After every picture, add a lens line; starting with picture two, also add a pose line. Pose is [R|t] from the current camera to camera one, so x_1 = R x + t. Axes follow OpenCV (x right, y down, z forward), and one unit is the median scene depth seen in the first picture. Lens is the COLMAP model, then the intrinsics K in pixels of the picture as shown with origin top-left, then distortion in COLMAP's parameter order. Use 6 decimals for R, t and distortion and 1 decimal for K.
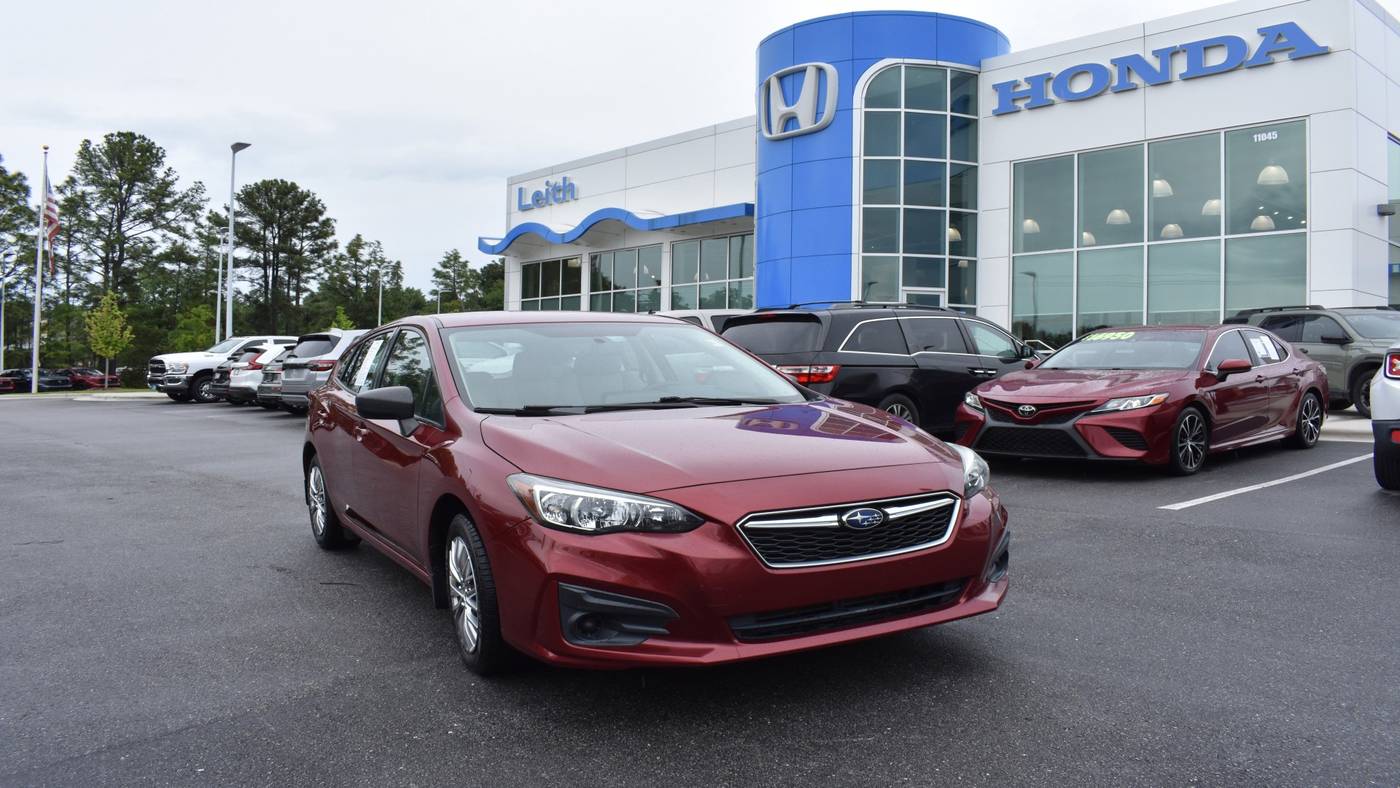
lens RADIAL K [[1088.3, 0, 697.0], [0, 1088.3, 390.8], [0, 0, 1]] dist [-0.093303, 0.003492]
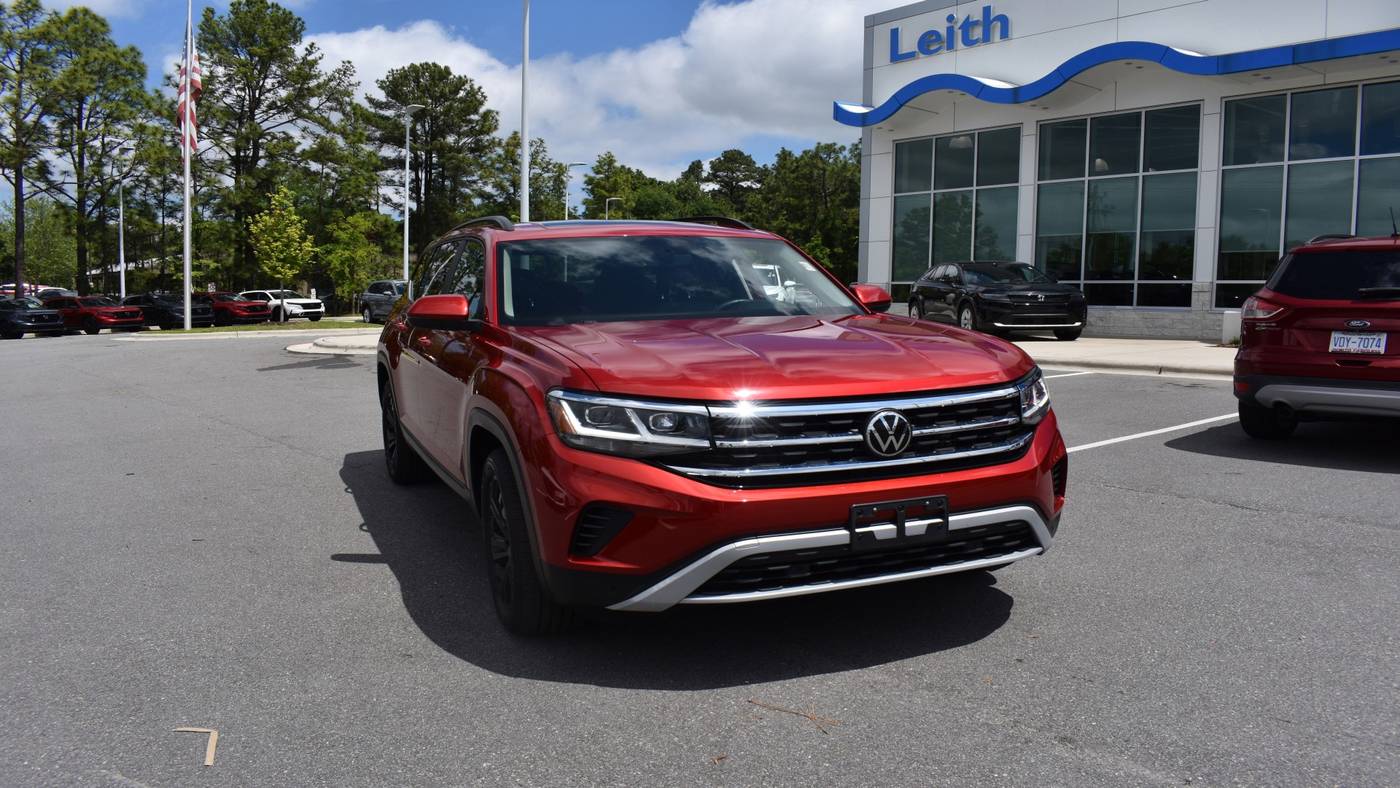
lens RADIAL K [[1088.3, 0, 697.0], [0, 1088.3, 390.8], [0, 0, 1]] dist [-0.093303, 0.003492]
pose [[0.998736, -0.001495, -0.050241, -0.163811], [0.005171, 0.997310, 0.073118, -0.004747], [0.049996, -0.073285, 0.996057, 0.187328]]
